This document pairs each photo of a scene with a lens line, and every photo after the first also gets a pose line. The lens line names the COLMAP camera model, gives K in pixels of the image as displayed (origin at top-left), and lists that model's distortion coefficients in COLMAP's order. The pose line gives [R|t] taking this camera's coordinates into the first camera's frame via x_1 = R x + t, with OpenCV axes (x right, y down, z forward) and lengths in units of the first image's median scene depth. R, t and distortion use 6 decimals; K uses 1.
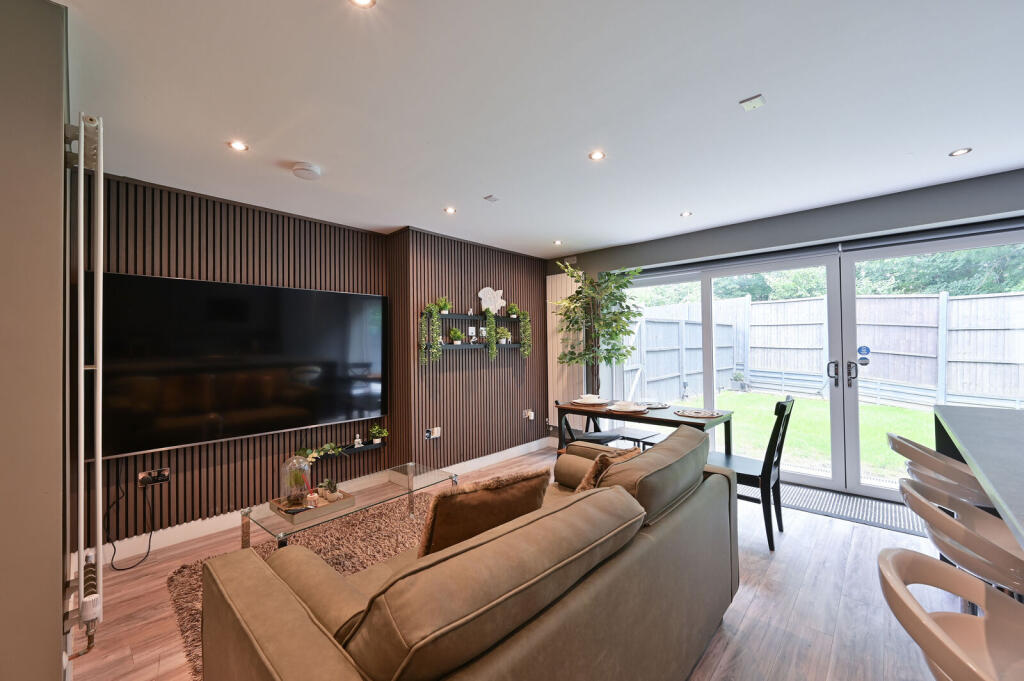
lens RADIAL K [[405.8, 0, 518.6], [0, 405.8, 342.8], [0, 0, 1]] dist [0.012408, 0.000097]
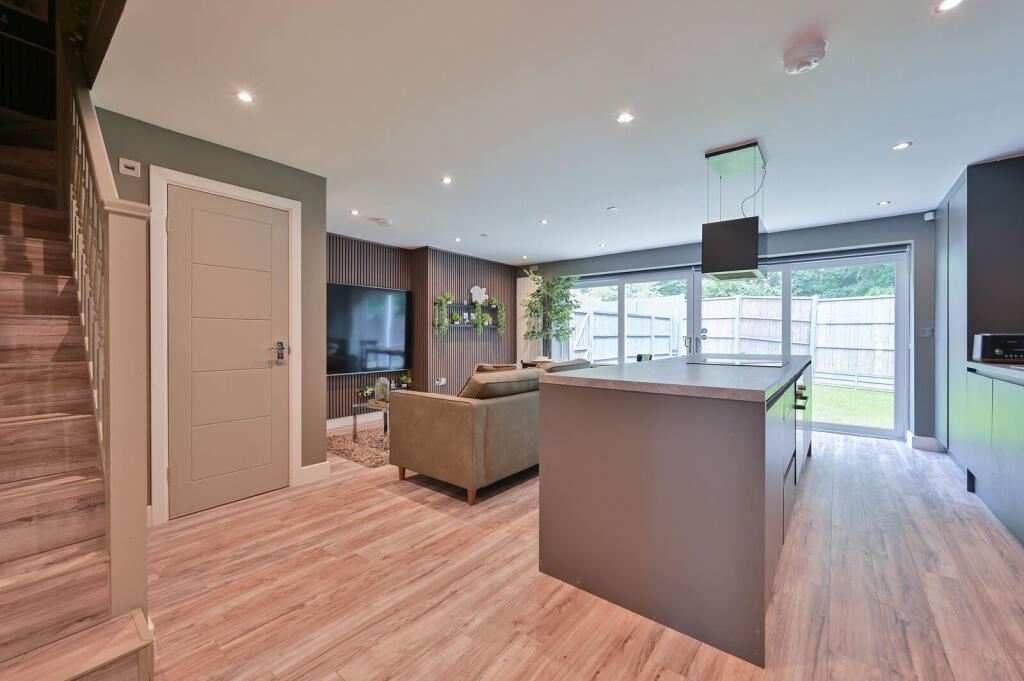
lens RADIAL K [[405.8, 0, 517.5], [0, 405.8, 335.7], [0, 0, 1]] dist [0.012408, 0.000097]
pose [[0.997247, 0.015575, 0.072501, -0.032483], [-0.015688, 0.999876, 0.000990, 0.038715], [-0.072477, -0.002125, 0.997368, -0.473929]]
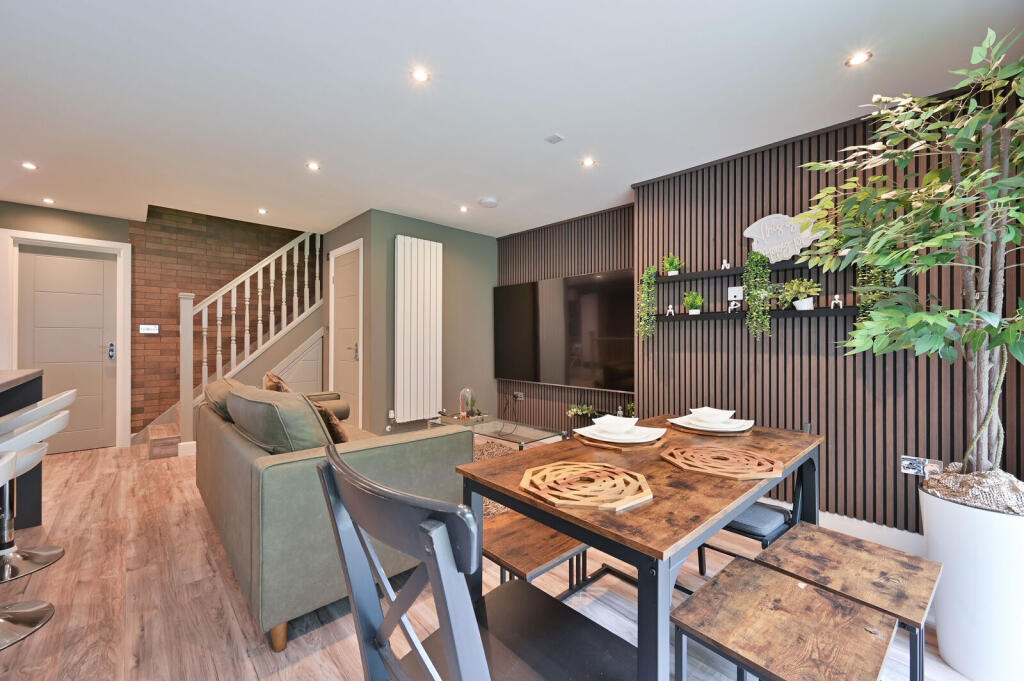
lens RADIAL K [[405.8, 0, 506.6], [0, 405.8, 335.9], [0, 0, 1]] dist [0.012408, 0.000097]
pose [[-0.087292, 0.013689, -0.996089, 0.549266], [0.009840, 0.999869, 0.012878, 0.025887], [0.996134, -0.008677, -0.087415, 0.674211]]
